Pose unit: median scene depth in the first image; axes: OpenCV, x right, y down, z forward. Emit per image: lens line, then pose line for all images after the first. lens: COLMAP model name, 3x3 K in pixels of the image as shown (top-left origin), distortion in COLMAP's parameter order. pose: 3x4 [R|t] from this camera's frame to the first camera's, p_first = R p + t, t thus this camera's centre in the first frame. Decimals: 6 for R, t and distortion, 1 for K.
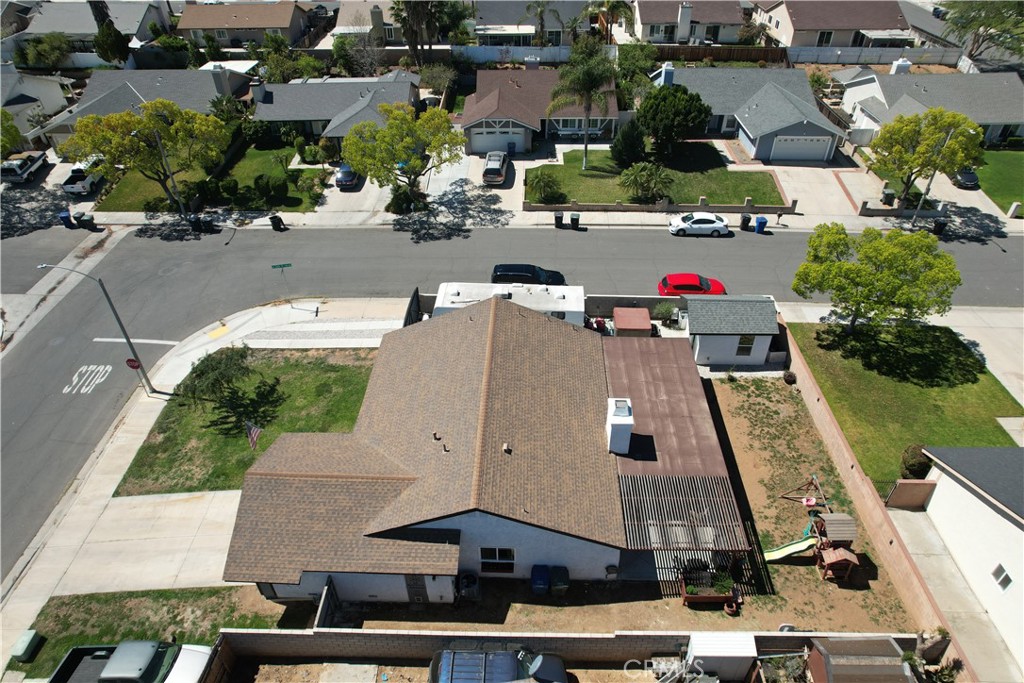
lens RADIAL K [[653.9, 0, 508.5], [0, 653.9, 343.5], [0, 0, 1]] dist [-0.070880, 0.064506]
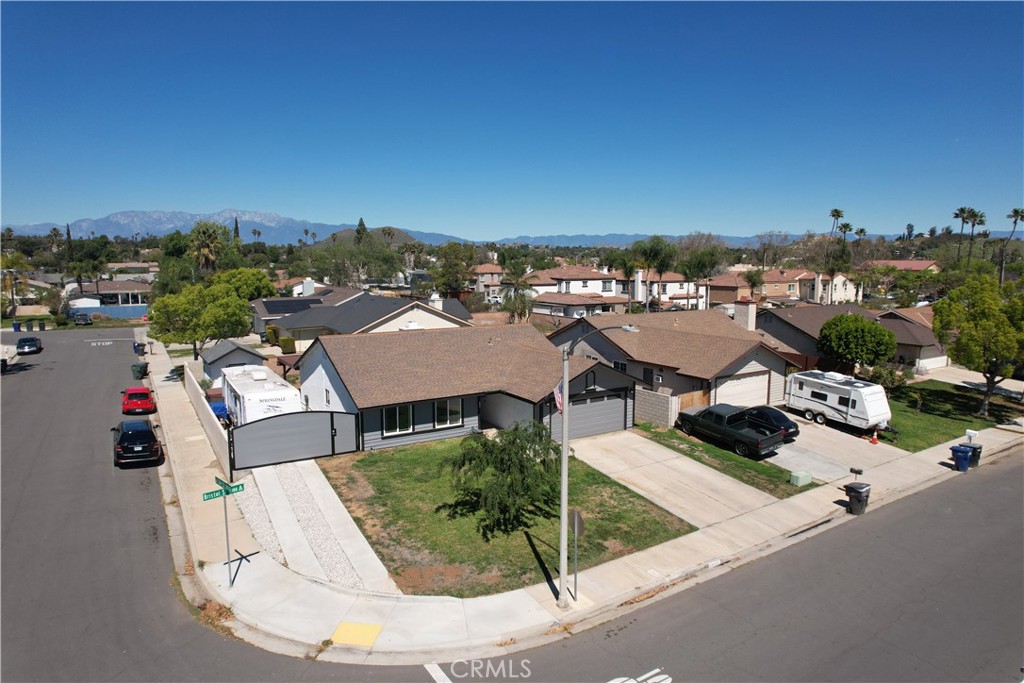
lens RADIAL K [[653.9, 0, 514.6], [0, 653.9, 339.5], [0, 0, 1]] dist [-0.070880, 0.064506]
pose [[-0.567255, -0.092751, 0.818303, -1.036986], [0.516823, 0.733521, 0.441407, -0.362436], [-0.641183, 0.673308, -0.368157, 1.194347]]
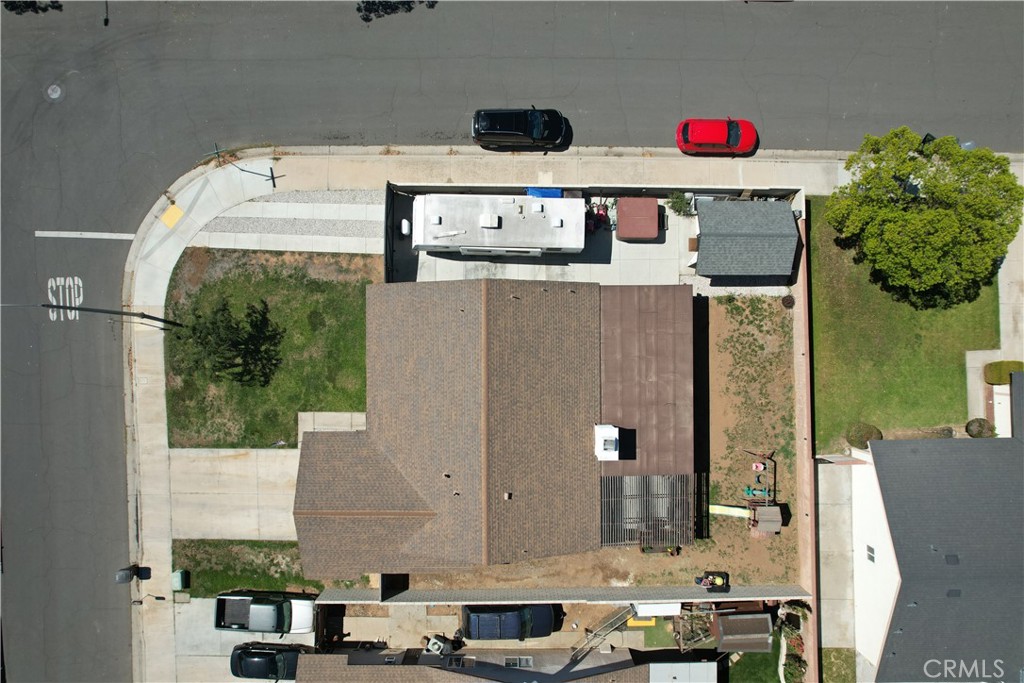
lens RADIAL K [[653.9, 0, 511.2], [0, 653.9, 345.6], [0, 0, 1]] dist [-0.070880, 0.064506]
pose [[0.999113, -0.042112, -0.000176, 0.011888], [0.026531, 0.626191, 0.779218, -0.723982], [-0.032704, -0.778531, 0.626753, 0.366120]]
